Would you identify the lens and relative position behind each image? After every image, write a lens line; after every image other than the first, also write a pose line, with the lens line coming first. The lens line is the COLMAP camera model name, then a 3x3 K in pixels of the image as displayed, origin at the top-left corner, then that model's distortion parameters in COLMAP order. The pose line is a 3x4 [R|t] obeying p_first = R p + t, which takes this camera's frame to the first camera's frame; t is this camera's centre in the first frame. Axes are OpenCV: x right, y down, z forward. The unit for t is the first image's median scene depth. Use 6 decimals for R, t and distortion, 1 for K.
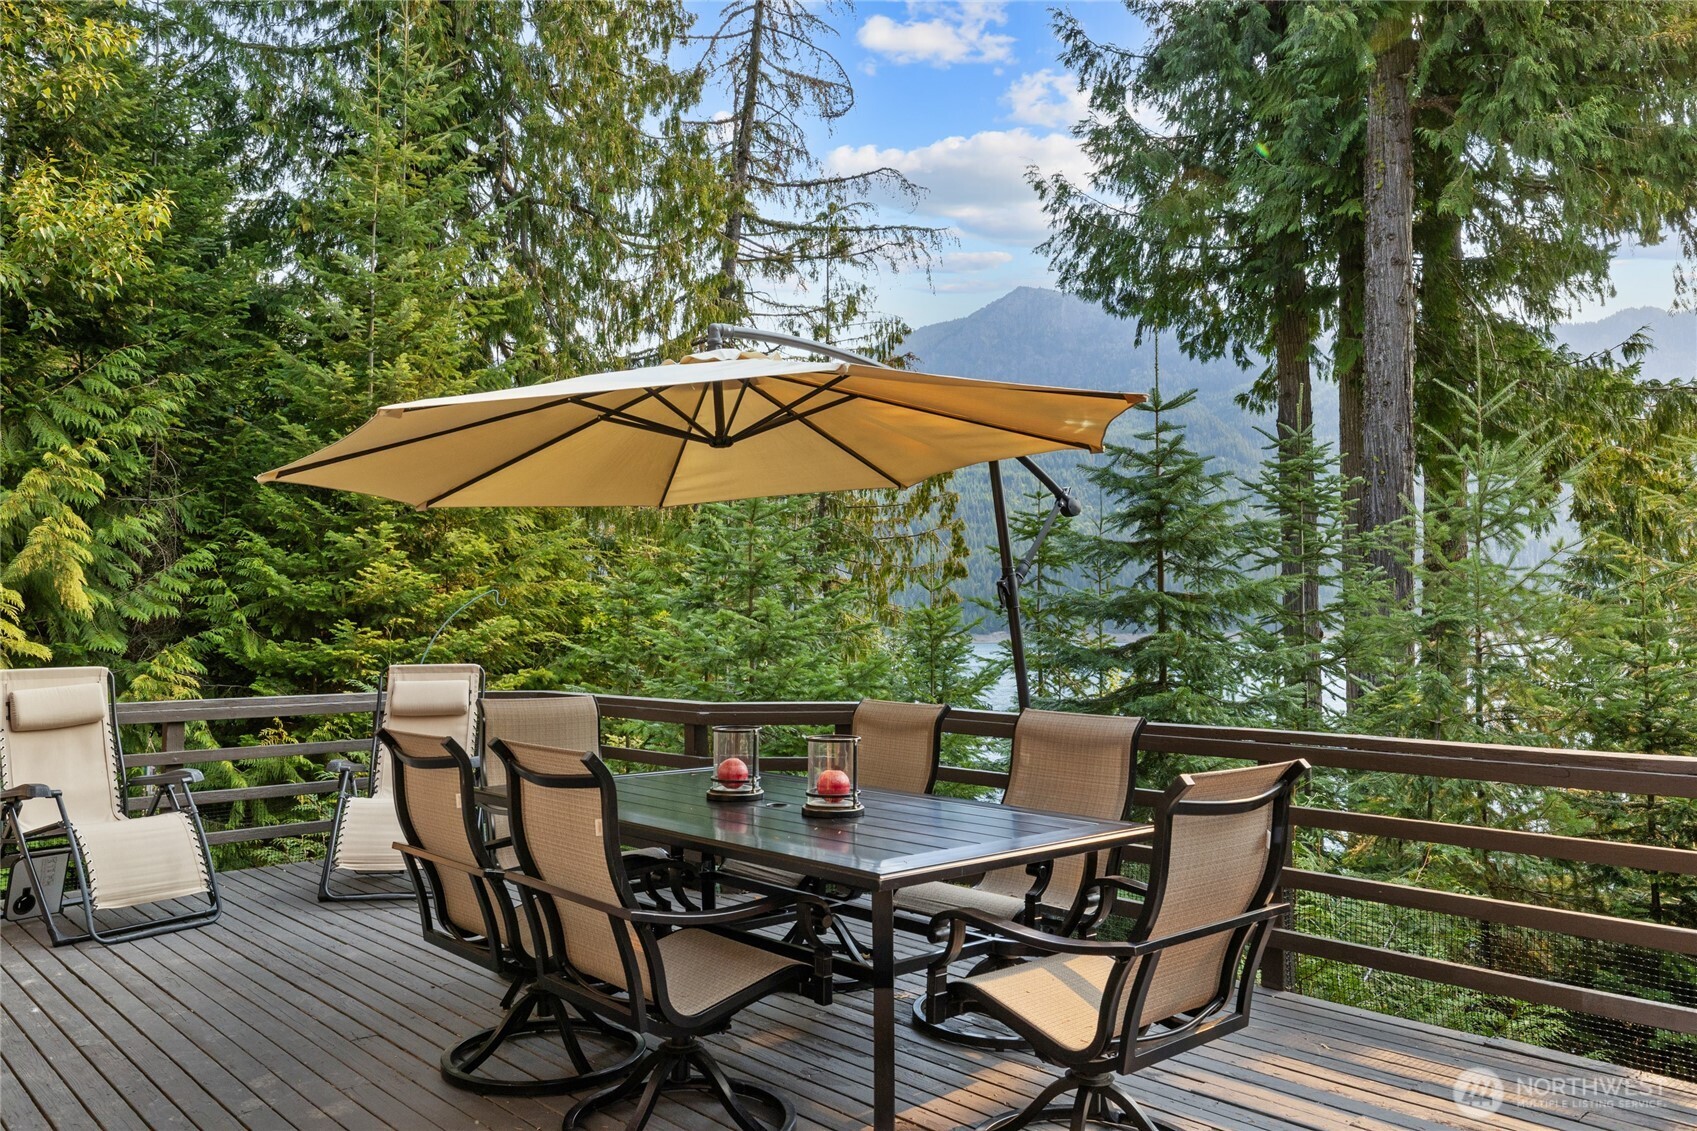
lens RADIAL K [[1244.8, 0, 833.6], [0, 1244.8, 548.4], [0, 0, 1]] dist [-0.006919, -0.001317]
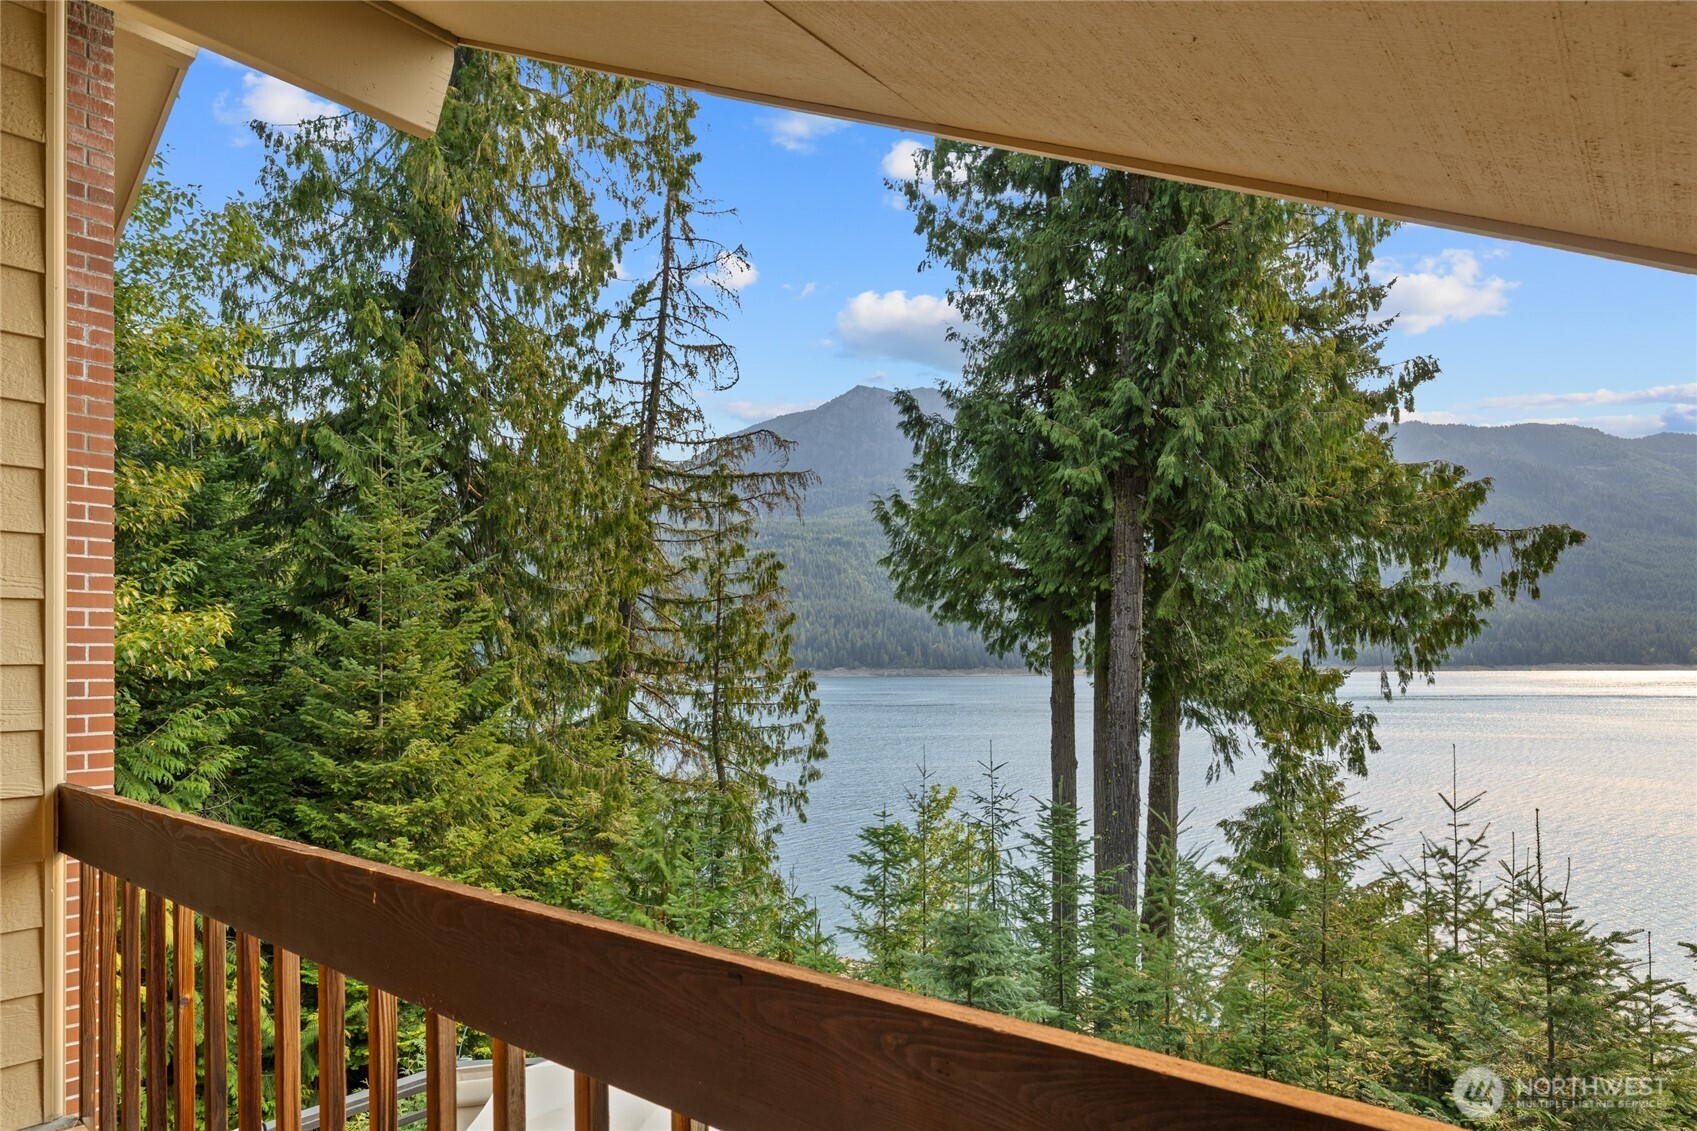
lens RADIAL K [[1017.8, 0, 841.1], [0, 1017.8, 640.9], [0, 0, 1]] dist [-0.002550, -0.000937]
pose [[0.991287, 0.001047, 0.131713, -0.027964], [-0.006749, 0.999059, 0.042852, -0.212807], [-0.131544, -0.043367, 0.990361, -0.099383]]
